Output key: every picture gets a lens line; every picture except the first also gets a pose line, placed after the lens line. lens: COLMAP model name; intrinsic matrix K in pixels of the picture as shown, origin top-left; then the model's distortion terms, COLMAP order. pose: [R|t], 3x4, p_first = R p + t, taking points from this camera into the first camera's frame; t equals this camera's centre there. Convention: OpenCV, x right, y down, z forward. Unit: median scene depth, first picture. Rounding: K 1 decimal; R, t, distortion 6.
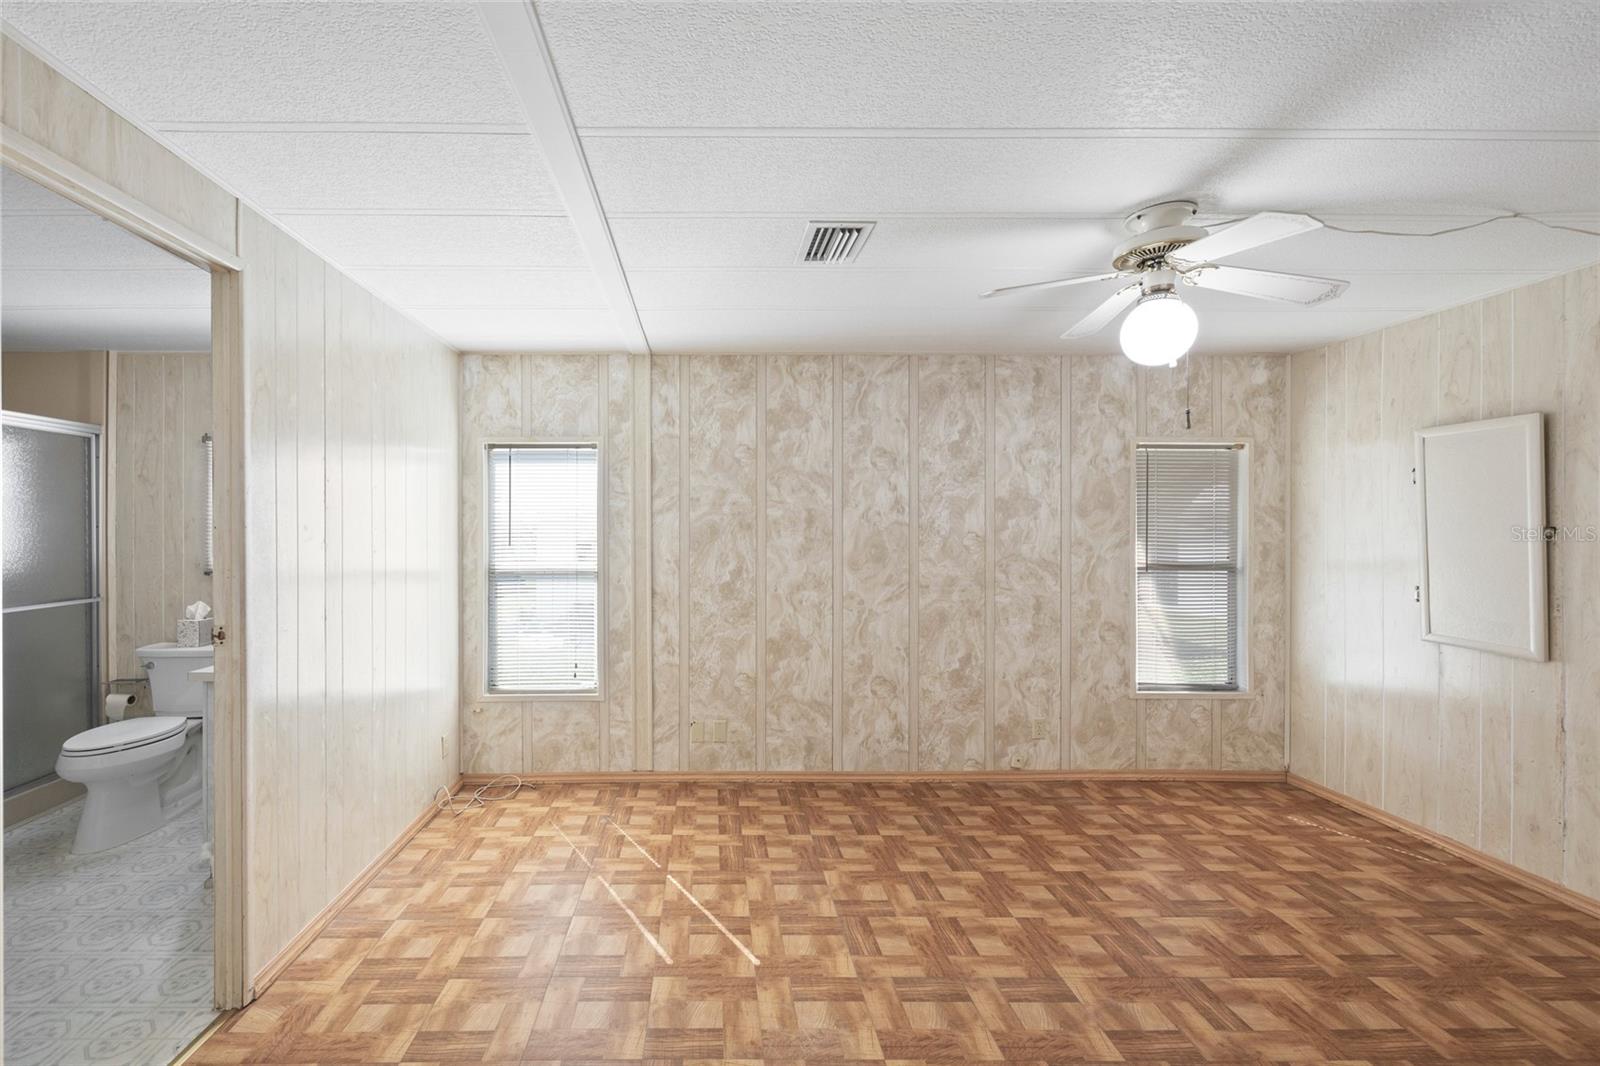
lens RADIAL K [[756.8, 0, 797.7], [0, 756.8, 520.2], [0, 0, 1]] dist [0.003363, 0.000603]
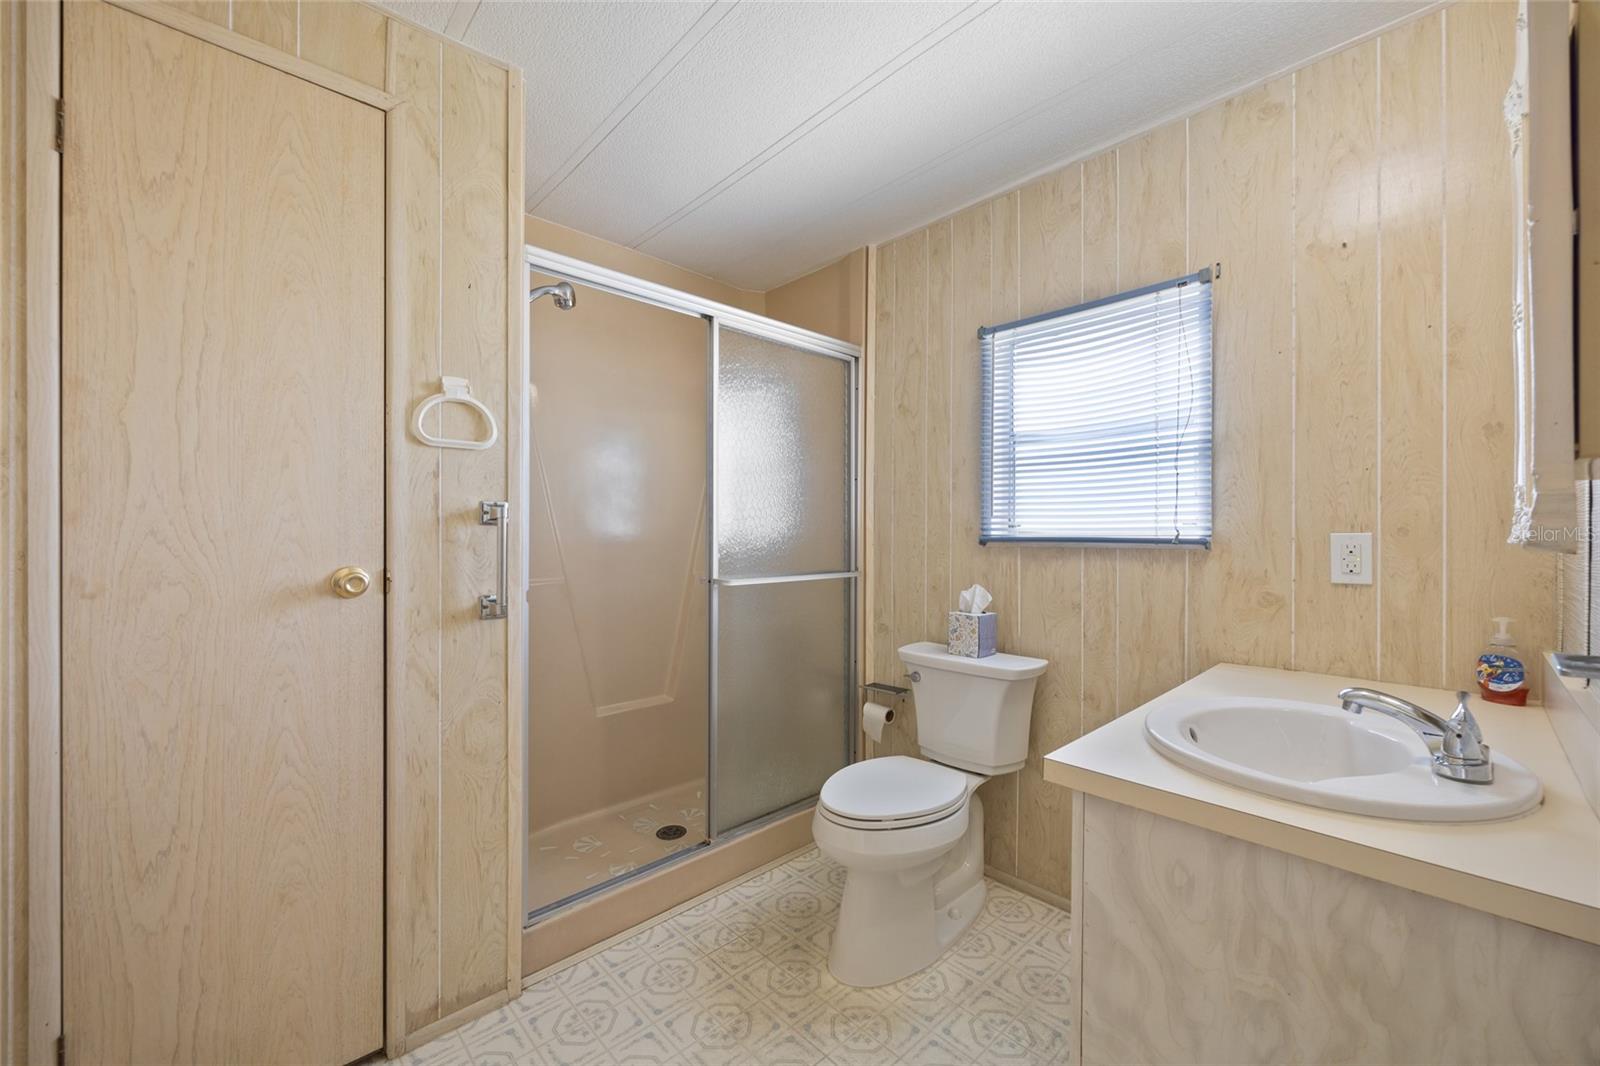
lens RADIAL K [[638.1, 0, 795.7], [0, 638.1, 535.1], [0, 0, 1]] dist [0.000774, 0.000016]
pose [[0.680464, 0.002299, -0.732778, -0.493428], [-0.006354, 0.999976, -0.002763, 0.066801], [0.732754, 0.006536, 0.680463, 0.519752]]
